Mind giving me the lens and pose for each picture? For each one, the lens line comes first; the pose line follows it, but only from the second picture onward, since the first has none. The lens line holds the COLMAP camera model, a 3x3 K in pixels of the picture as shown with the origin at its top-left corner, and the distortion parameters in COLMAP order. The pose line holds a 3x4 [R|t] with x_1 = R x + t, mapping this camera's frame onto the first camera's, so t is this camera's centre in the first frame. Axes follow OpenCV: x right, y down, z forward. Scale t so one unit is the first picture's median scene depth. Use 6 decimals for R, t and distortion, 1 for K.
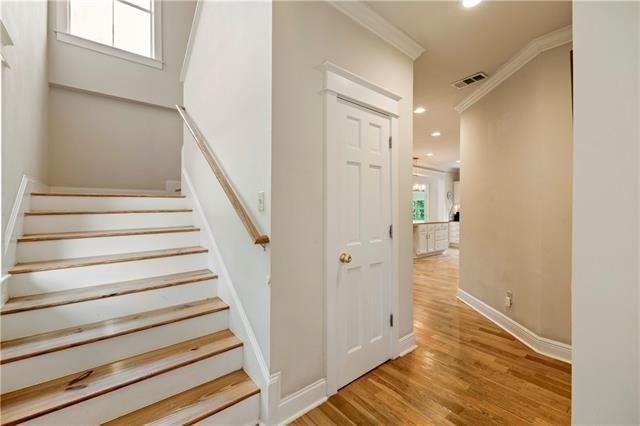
lens RADIAL K [[270.2, 0, 318.9], [0, 270.2, 214.0], [0, 0, 1]] dist [-0.000329, 0.000313]
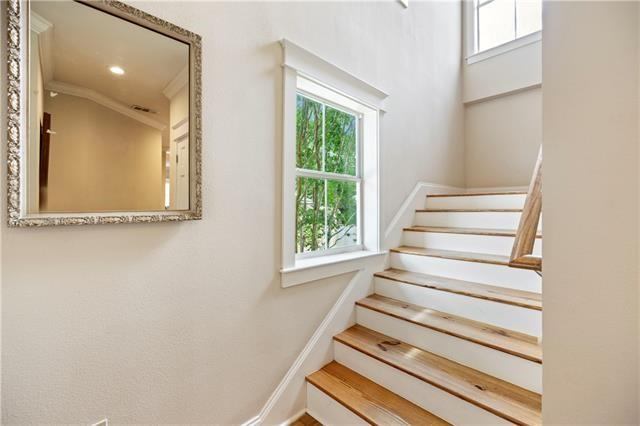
lens RADIAL K [[270.2, 0, 317.7], [0, 270.2, 207.0], [0, 0, 1]] dist [-0.000329, 0.000313]
pose [[0.088612, 0.001788, -0.996065, 0.249941], [-0.024535, 0.999699, -0.000388, -0.007164], [0.995764, 0.024473, 0.088629, 0.417283]]
